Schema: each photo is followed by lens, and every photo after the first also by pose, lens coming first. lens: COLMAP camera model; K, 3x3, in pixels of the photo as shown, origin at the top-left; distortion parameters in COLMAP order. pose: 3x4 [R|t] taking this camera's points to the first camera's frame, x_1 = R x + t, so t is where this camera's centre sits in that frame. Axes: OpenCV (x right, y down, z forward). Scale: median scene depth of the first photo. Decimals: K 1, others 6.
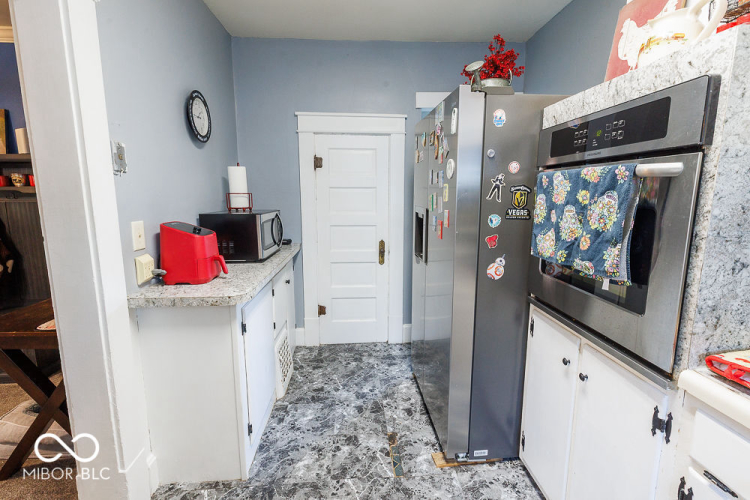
lens RADIAL K [[317.3, 0, 373.5], [0, 317.3, 241.4], [0, 0, 1]] dist [0.001037, 0.000154]
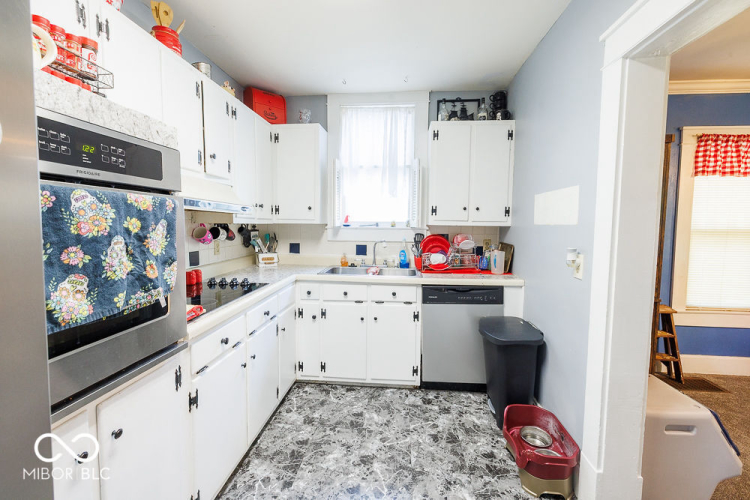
lens RADIAL K [[317.3, 0, 373.5], [0, 317.3, 241.4], [0, 0, 1]] dist [0.001037, 0.000154]
pose [[-0.987382, -0.019001, 0.157211, -0.158655], [0.014354, 0.977949, 0.208349, -0.267898], [-0.157704, 0.207976, -0.965337, 1.739846]]
